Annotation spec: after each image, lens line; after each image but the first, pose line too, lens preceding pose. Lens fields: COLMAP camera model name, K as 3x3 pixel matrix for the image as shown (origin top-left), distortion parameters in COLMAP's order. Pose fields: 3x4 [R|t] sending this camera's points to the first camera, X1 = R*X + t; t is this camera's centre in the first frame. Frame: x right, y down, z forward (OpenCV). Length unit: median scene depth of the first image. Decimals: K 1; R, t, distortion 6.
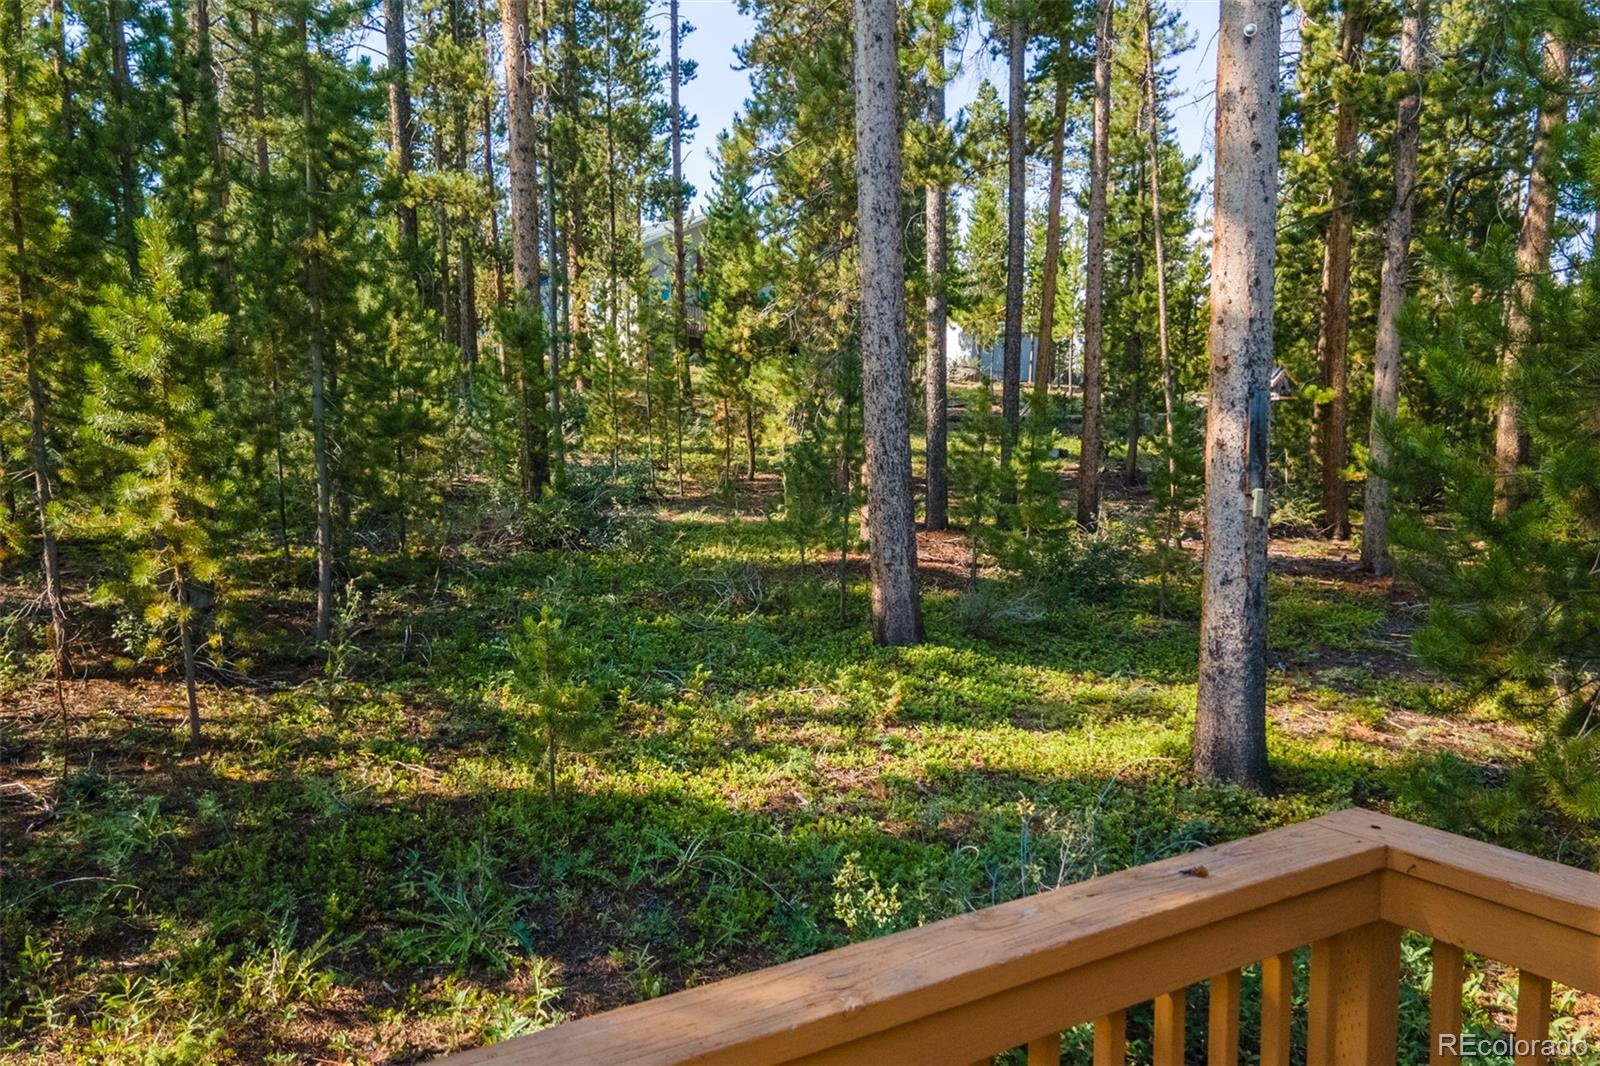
lens RADIAL K [[1152.6, 0, 800.2], [0, 1152.6, 575.1], [0, 0, 1]] dist [0.032122, -0.002350]
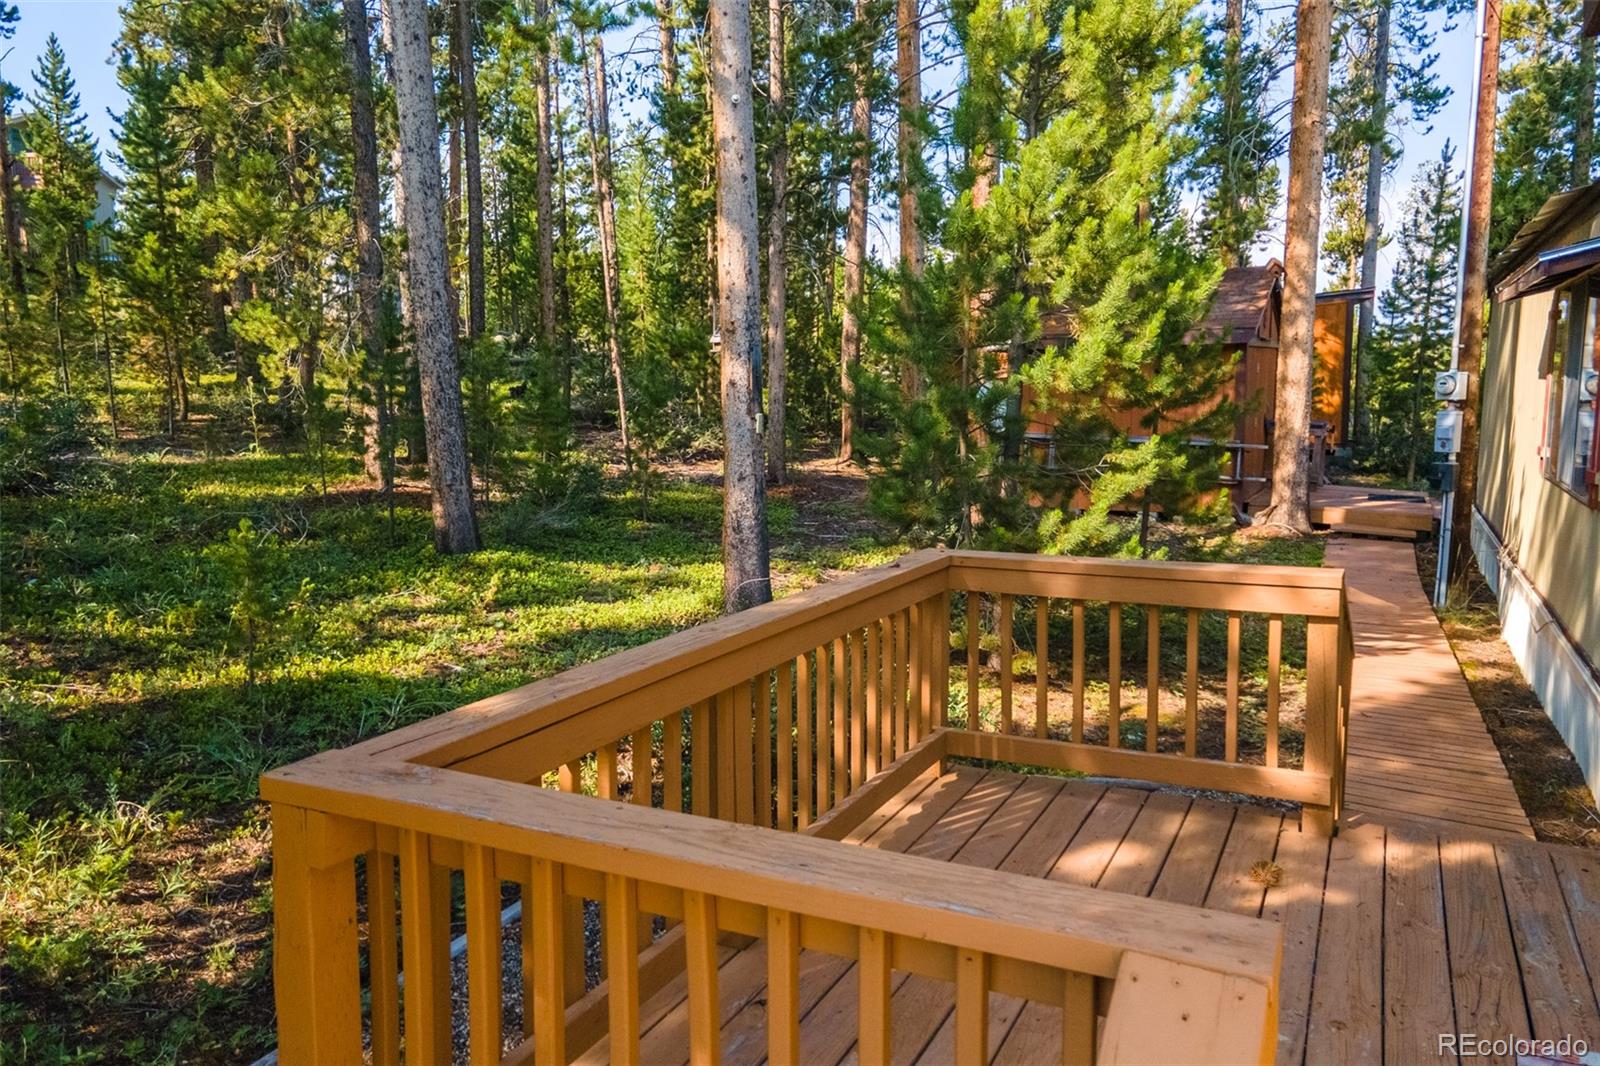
lens RADIAL K [[1132.3, 0, 800.0], [0, 1132.3, 533.0], [0, 0, 1]] dist [0.000160, 0.002654]
pose [[0.860744, -0.065776, 0.504771, -0.206093], [0.057228, 0.997834, 0.032441, 0.022863], [-0.505812, 0.000963, 0.862643, -0.181869]]
